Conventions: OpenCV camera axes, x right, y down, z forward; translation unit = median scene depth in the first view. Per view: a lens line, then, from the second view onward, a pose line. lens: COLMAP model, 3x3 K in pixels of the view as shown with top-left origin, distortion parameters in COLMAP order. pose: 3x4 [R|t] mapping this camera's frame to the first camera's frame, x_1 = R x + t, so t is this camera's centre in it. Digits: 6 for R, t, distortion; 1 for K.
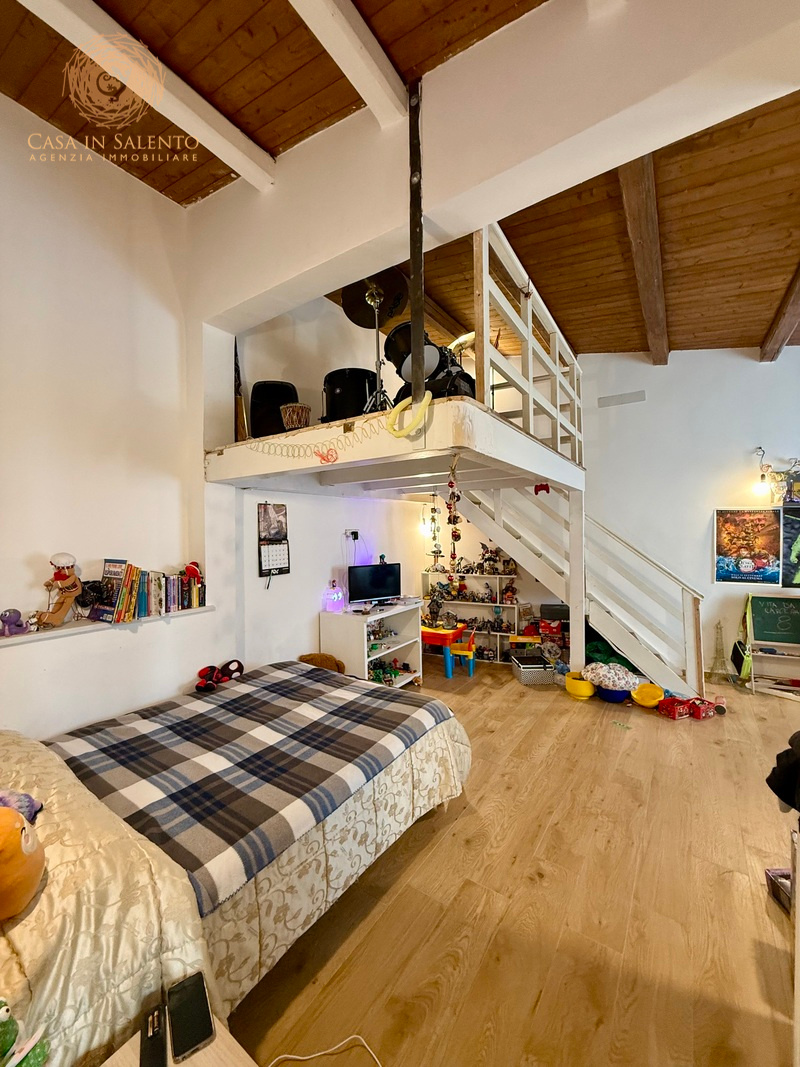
lens RADIAL K [[422.9, 0, 401.3], [0, 422.9, 530.3], [0, 0, 1]] dist [-0.000129, 0.000127]
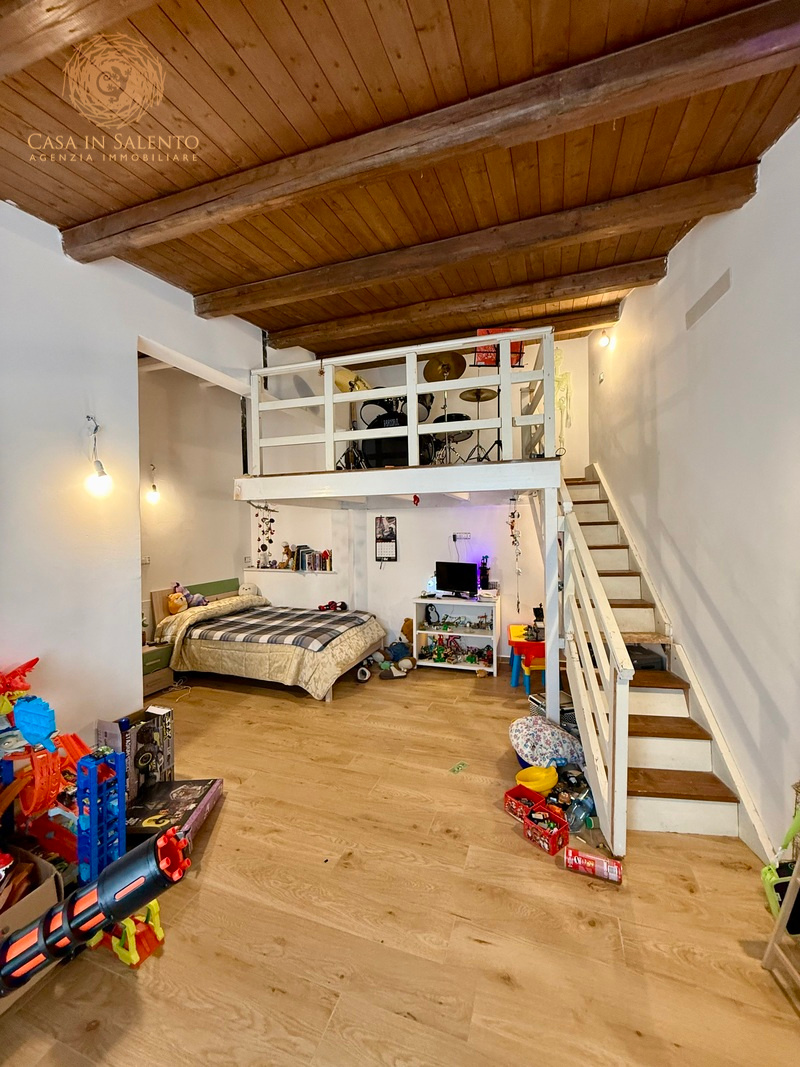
lens RADIAL K [[422.9, 0, 401.3], [0, 422.9, 530.3], [0, 0, 1]] dist [-0.000129, 0.000127]
pose [[0.261206, 0.012085, -0.965207, 1.316440], [0.001411, 0.999916, 0.012902, -0.033337], [0.965282, -0.004732, 0.261167, 0.666132]]
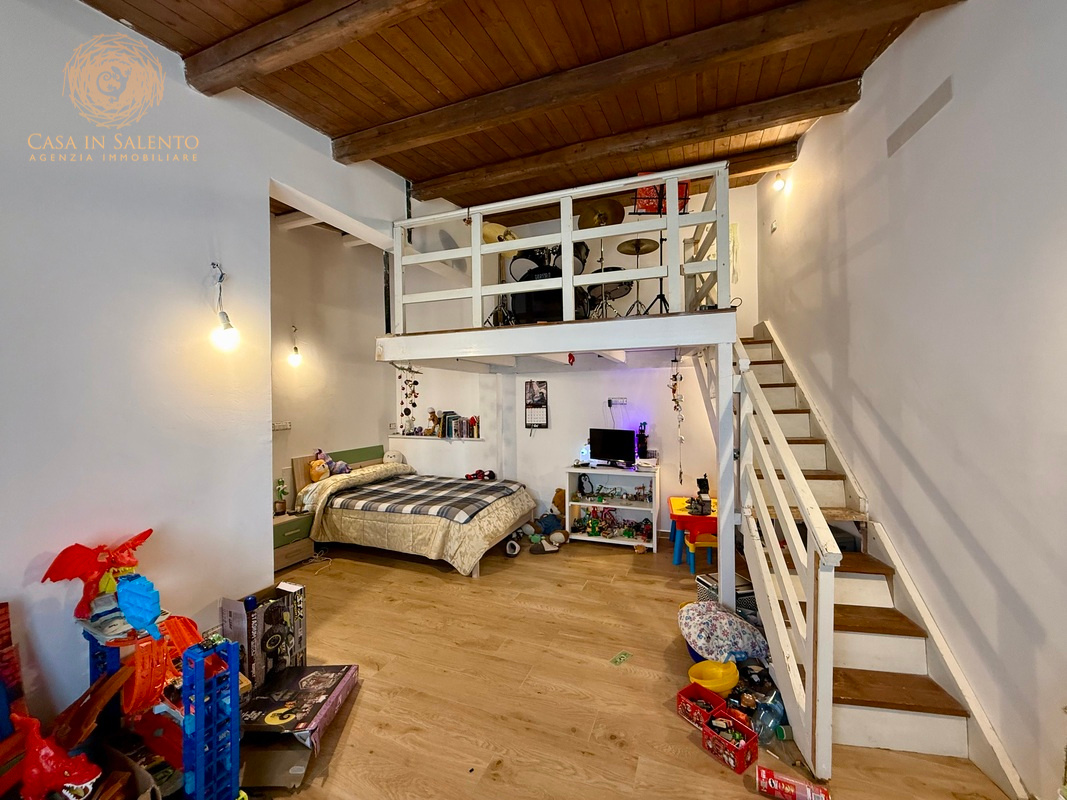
lens RADIAL K [[422.9, 0, 530.4], [0, 422.9, 398.5], [0, 0, 1]] dist [-0.000129, 0.000127]
pose [[0.218729, 0.008156, -0.975751, 1.227040], [0.000637, 0.999964, 0.008501, -0.013984], [0.975785, -0.002481, 0.218716, 0.676262]]
